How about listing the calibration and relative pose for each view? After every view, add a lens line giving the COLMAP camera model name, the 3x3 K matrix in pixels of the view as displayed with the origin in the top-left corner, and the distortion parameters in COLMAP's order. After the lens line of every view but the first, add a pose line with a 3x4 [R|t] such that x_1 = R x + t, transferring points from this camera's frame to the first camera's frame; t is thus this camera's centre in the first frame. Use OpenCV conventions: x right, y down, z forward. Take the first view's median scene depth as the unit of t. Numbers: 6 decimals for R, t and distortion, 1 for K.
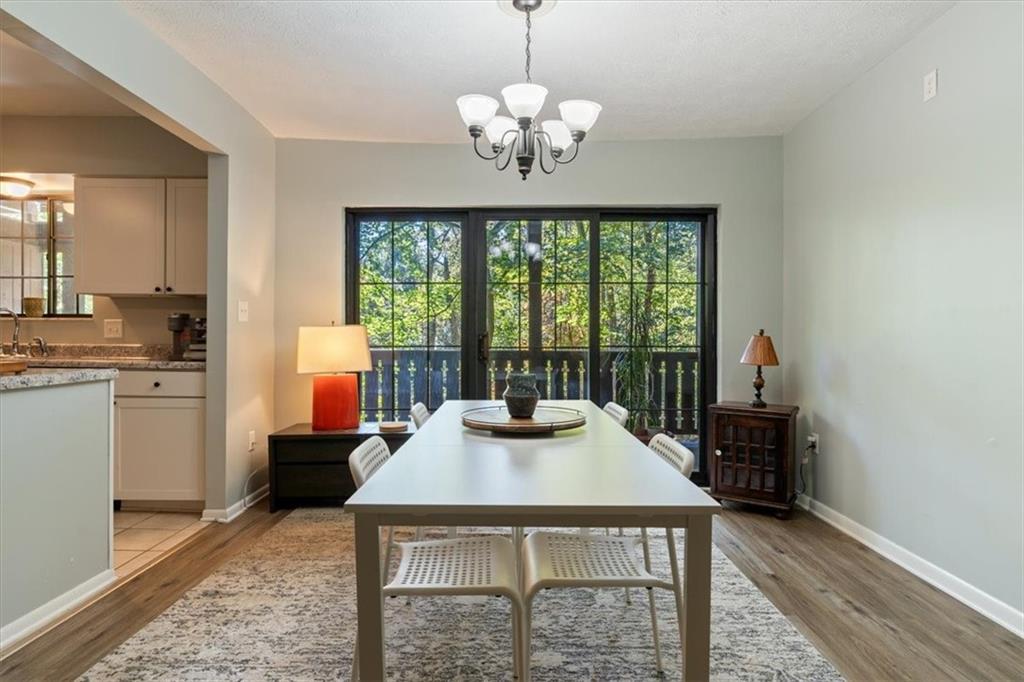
lens RADIAL K [[565.3, 0, 512.0], [0, 565.3, 341.0], [0, 0, 1]] dist [-0.001718, 0.000622]
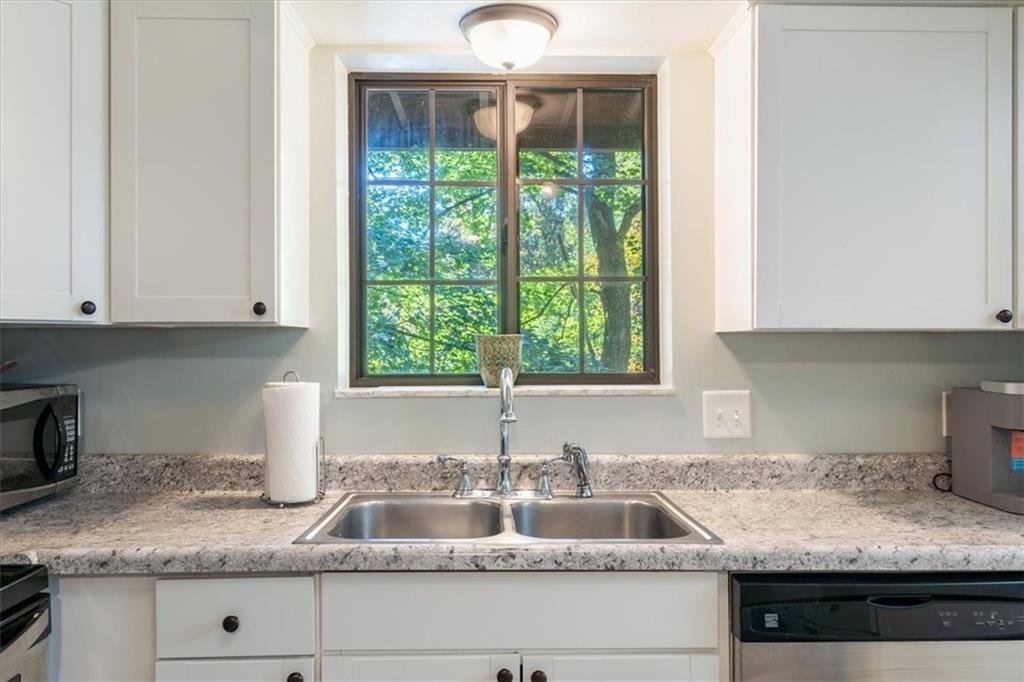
lens RADIAL K [[754.5, 0, 504.6], [0, 754.5, 338.4], [0, 0, 1]] dist [0.002787, 0.003036]
pose [[0.999331, -0.008764, 0.035516, -0.956687], [0.009345, 0.999825, -0.016217, -0.072610], [-0.035368, 0.016538, 0.999238, 0.536495]]
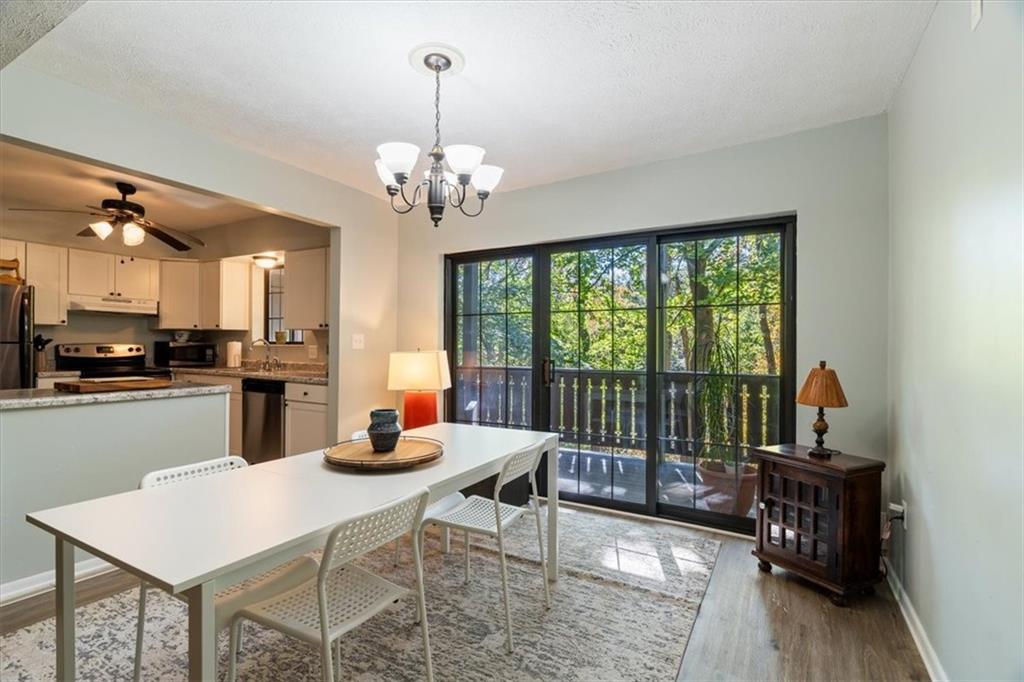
lens RADIAL K [[485.4, 0, 504.5], [0, 485.4, 345.1], [0, 0, 1]] dist [-0.001167, 0.000763]
pose [[0.869165, 0.000251, -0.494523, 0.378346], [-0.005665, 0.999939, -0.009450, -0.033268], [0.494491, 0.011015, 0.869113, 0.167760]]
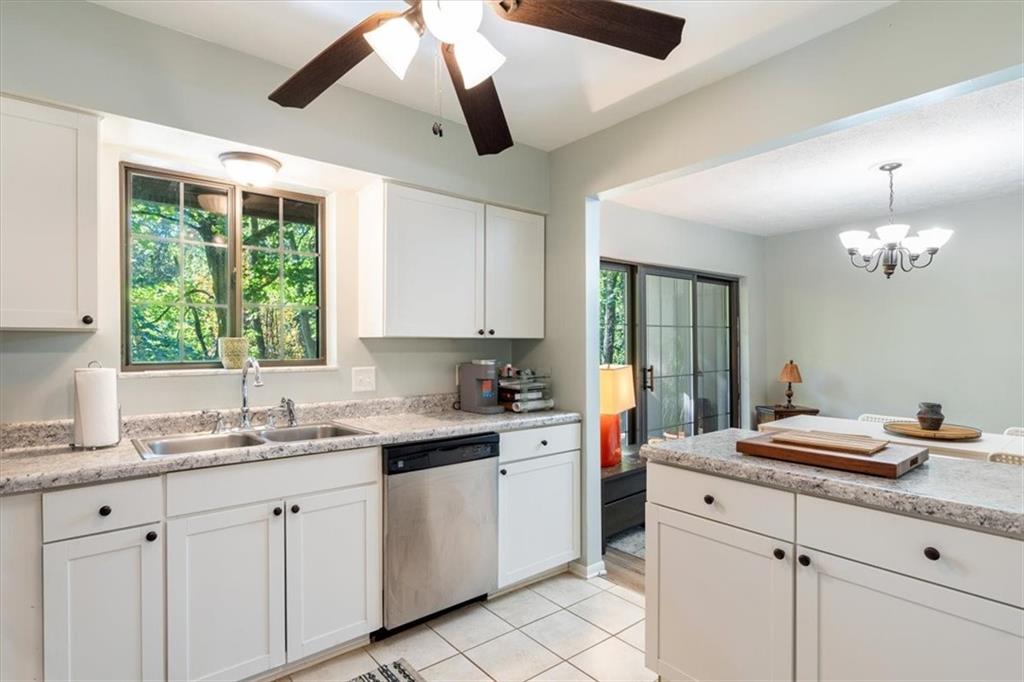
lens RADIAL K [[524.4, 0, 507.8], [0, 524.4, 344.6], [0, 0, 1]] dist [-0.003264, 0.001414]
pose [[0.764176, -0.008453, 0.644952, -1.106544], [0.011321, 0.999936, -0.000308, -0.071910], [-0.644908, 0.007536, 0.764223, 0.368816]]
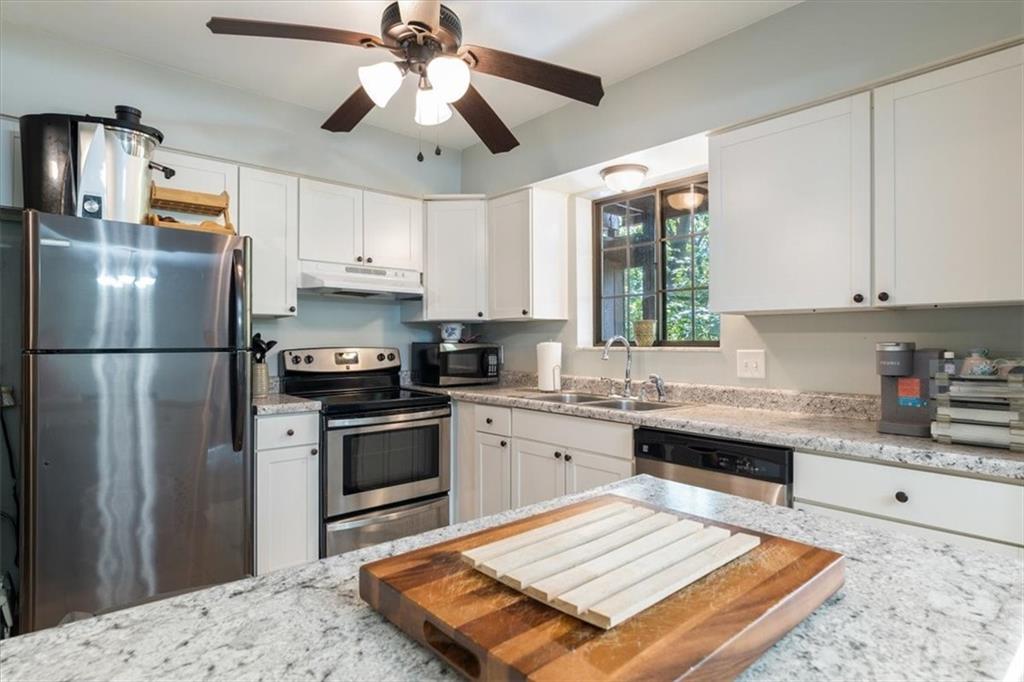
lens RADIAL K [[549.4, 0, 503.4], [0, 549.4, 338.6], [0, 0, 1]] dist [-0.001826, 0.000259]
pose [[0.665873, -0.010627, -0.745989, -0.462858], [0.000782, 0.999908, -0.013546, -0.046418], [0.746064, 0.008437, 0.665820, 0.400295]]
